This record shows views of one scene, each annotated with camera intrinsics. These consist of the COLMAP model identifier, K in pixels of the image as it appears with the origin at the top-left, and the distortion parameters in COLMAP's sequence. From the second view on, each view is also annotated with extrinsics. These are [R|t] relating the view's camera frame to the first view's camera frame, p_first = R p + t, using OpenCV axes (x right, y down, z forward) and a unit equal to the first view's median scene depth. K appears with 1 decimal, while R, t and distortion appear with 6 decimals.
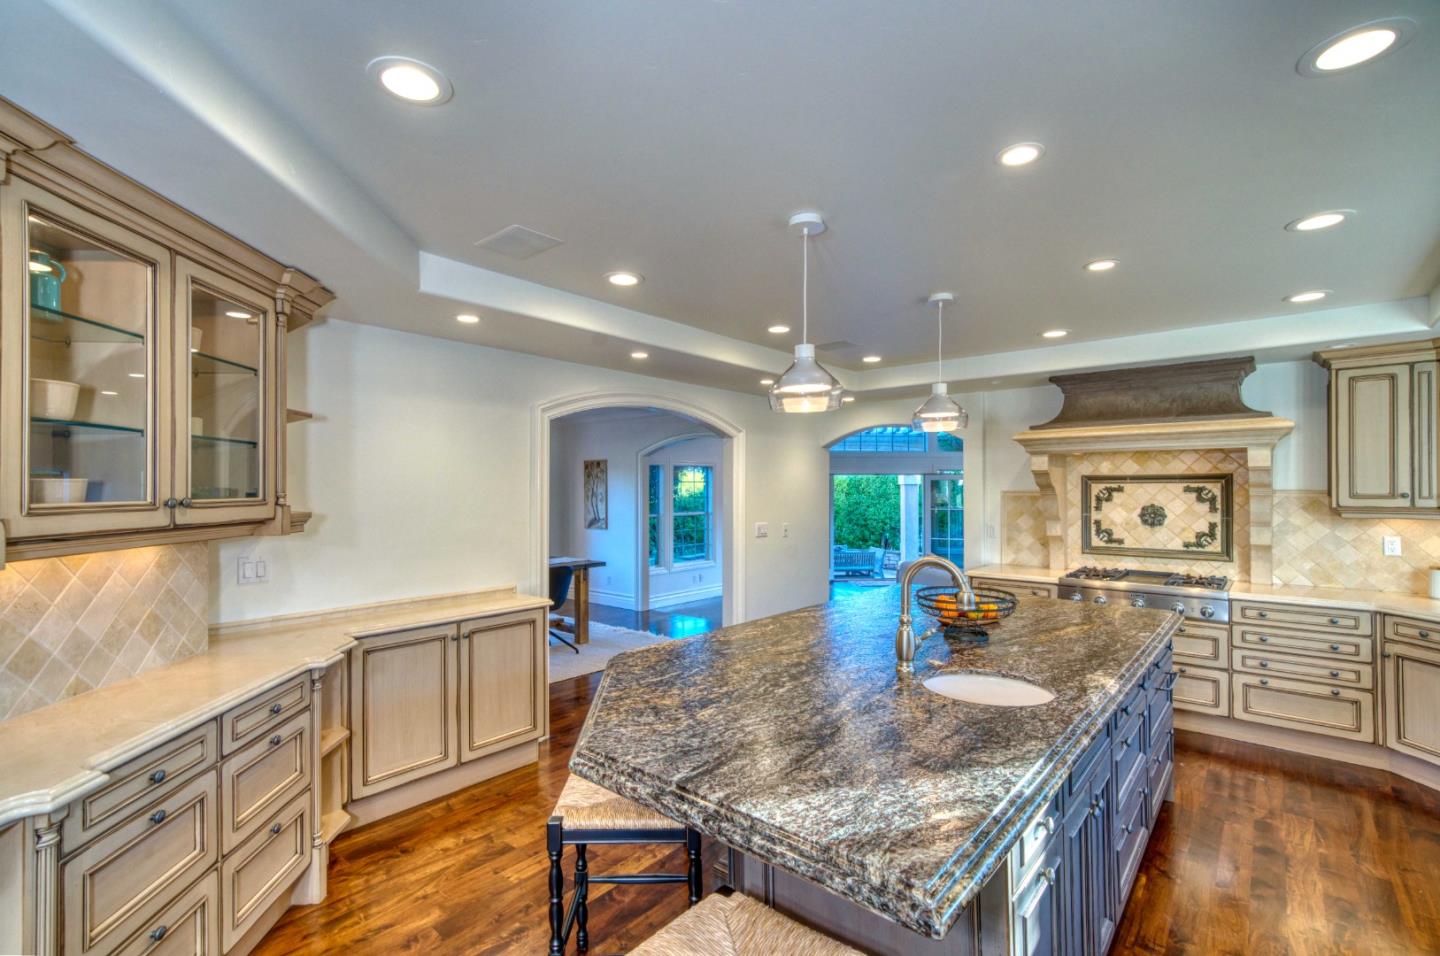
lens RADIAL K [[648.1, 0, 701.3], [0, 648.1, 485.3], [0, 0, 1]] dist [0.000374, 0.004154]
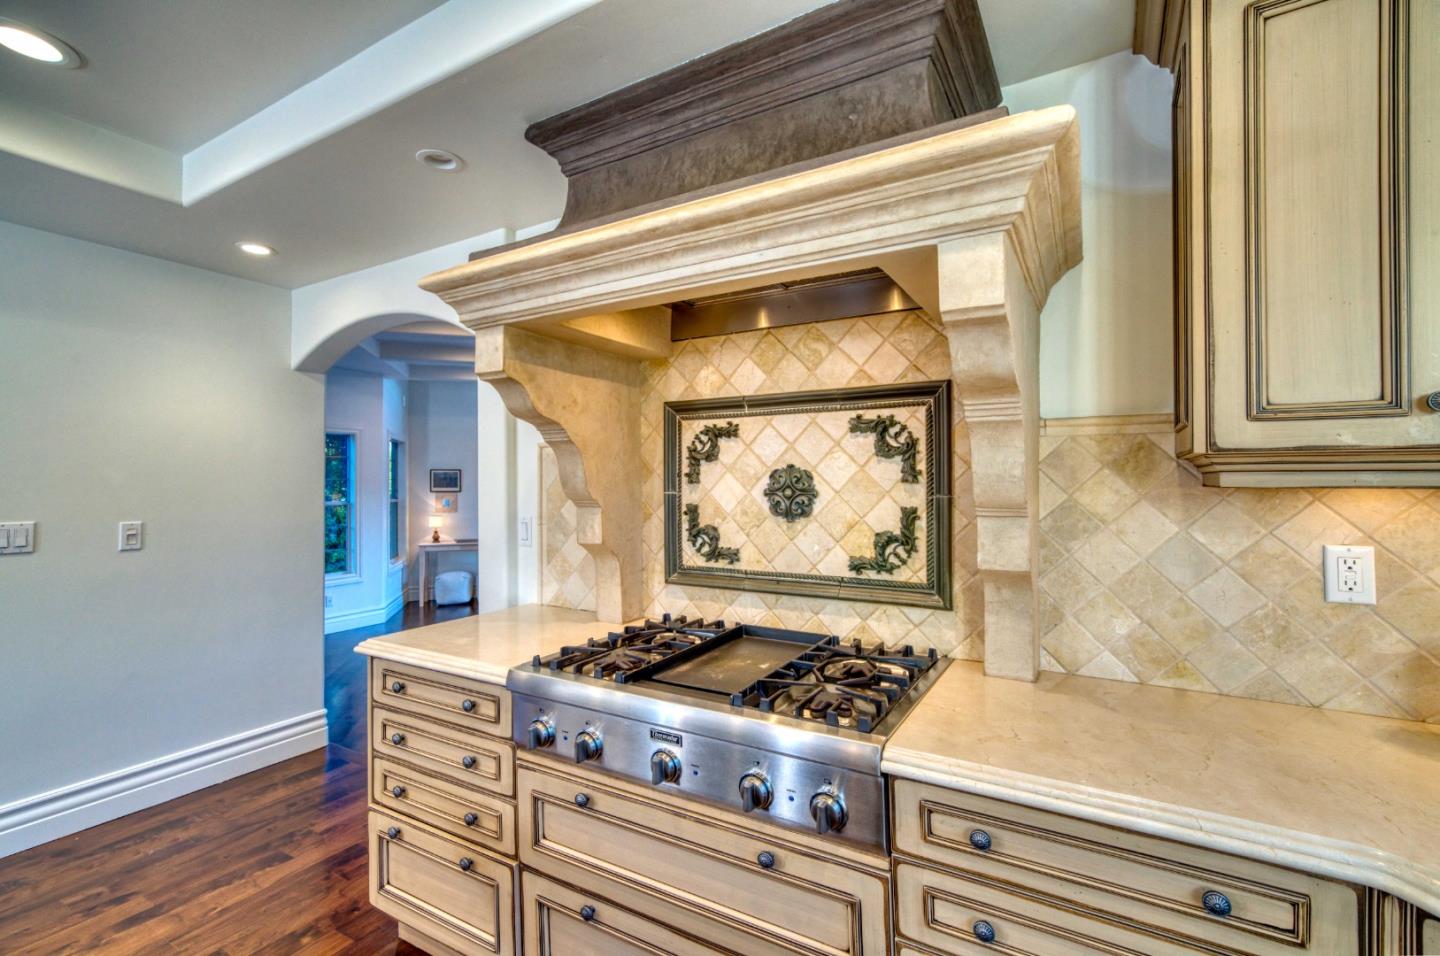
lens RADIAL K [[654.6, 0, 696.4], [0, 654.6, 477.7], [0, 0, 1]] dist [0.031931, 0.000174]
pose [[0.984813, -0.003973, 0.173571, 0.581314], [0.003019, 0.999979, 0.005759, 0.035665], [-0.173590, -0.005147, 0.984805, 0.620679]]
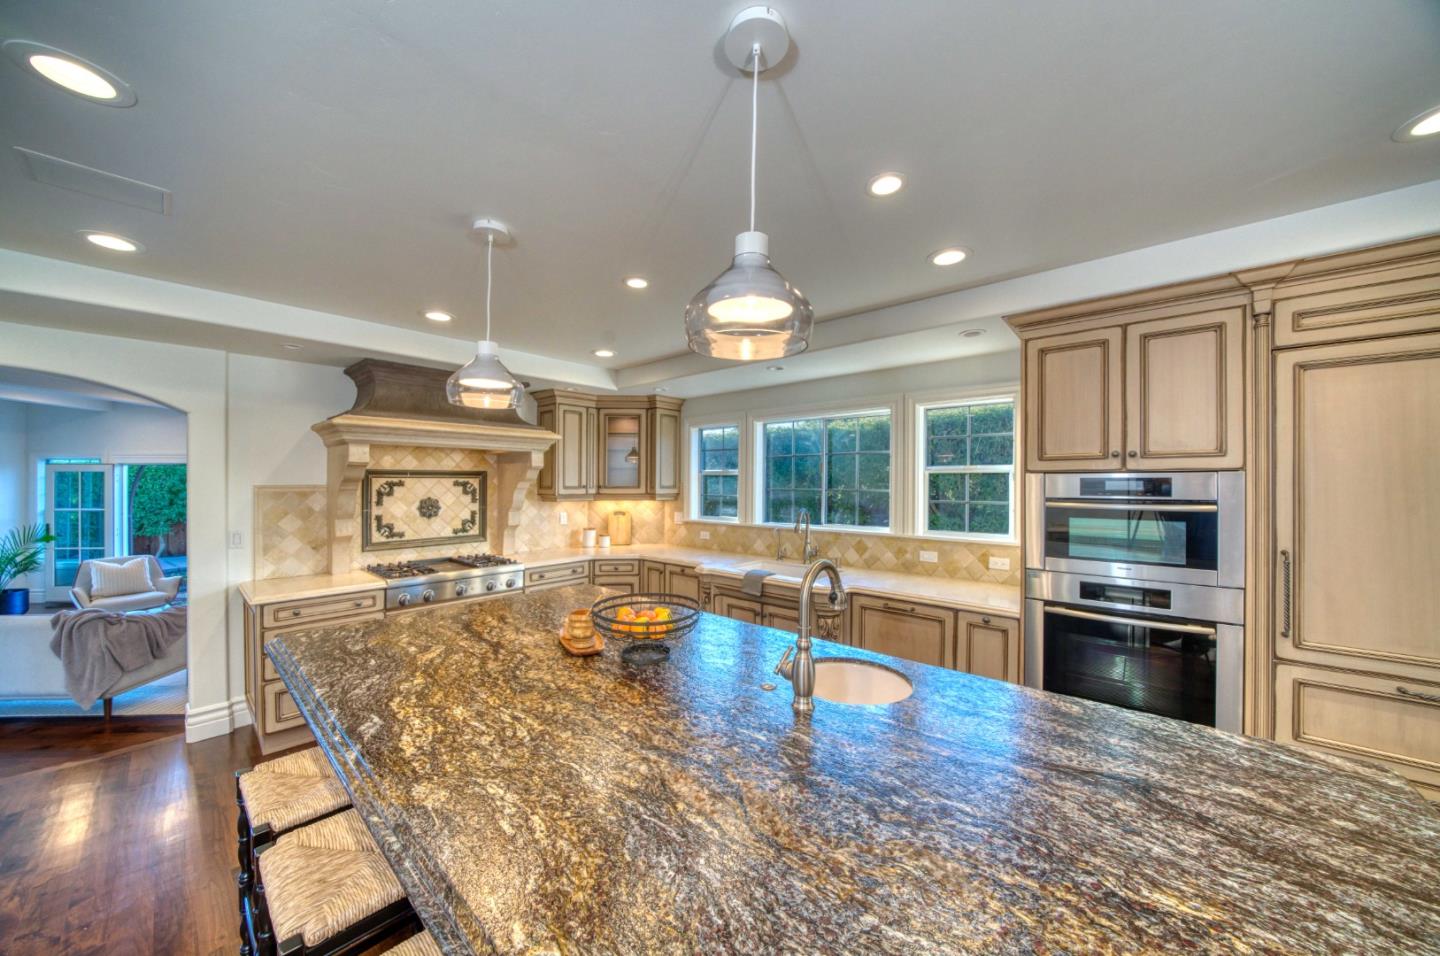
lens RADIAL K [[507.9, 0, 716.0], [0, 507.9, 480.1], [0, 0, 1]] dist [-0.000416, 0.000019]
pose [[0.012529, 0.004020, 0.999913, -0.156349], [-0.005754, 0.999976, -0.003949, 0.000916], [-0.999905, -0.005704, 0.012551, 0.522278]]
